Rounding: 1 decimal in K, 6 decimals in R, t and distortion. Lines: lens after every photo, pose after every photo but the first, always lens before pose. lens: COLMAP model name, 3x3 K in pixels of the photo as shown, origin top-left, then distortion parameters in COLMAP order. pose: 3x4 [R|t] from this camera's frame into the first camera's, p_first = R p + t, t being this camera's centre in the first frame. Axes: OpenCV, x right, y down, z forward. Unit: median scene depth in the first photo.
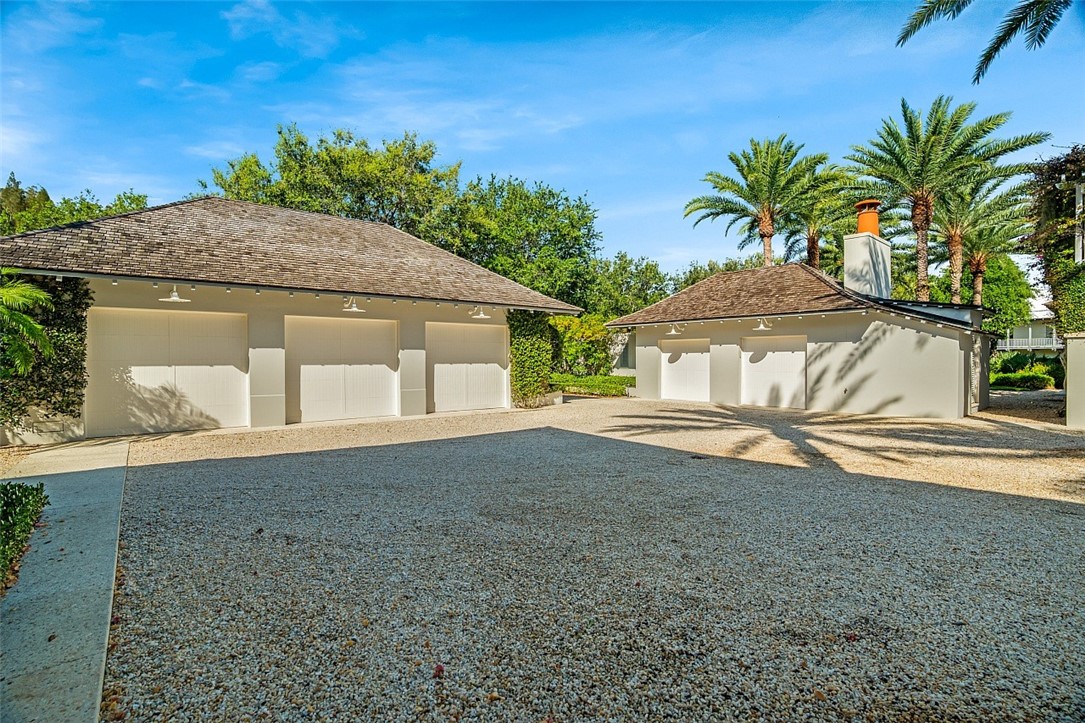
lens RADIAL K [[527.8, 0, 540.1], [0, 527.8, 379.5], [0, 0, 1]] dist [-0.061783, 0.000564]
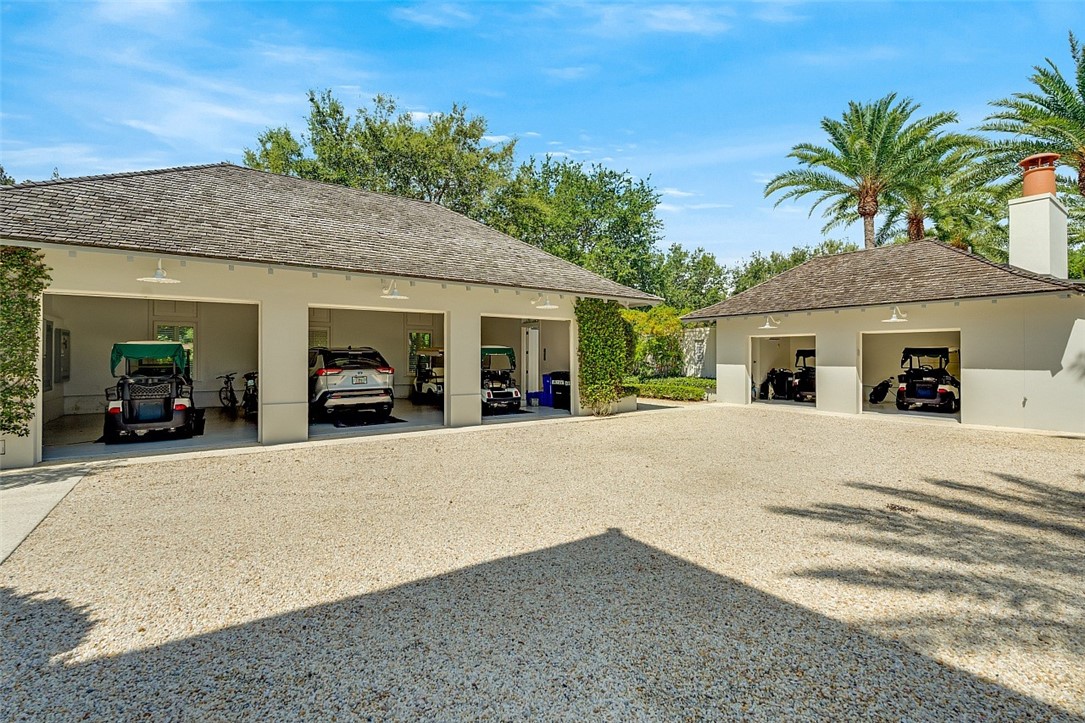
lens RADIAL K [[496.0, 0, 542.5], [0, 496.0, 361.5], [0, 0, 1]] dist [-0.030777, -0.000499]
pose [[0.998282, 0.000526, -0.058583, -0.056793], [-0.002223, 0.999580, -0.028903, -0.008331], [0.058544, 0.028983, 0.997864, 0.174800]]
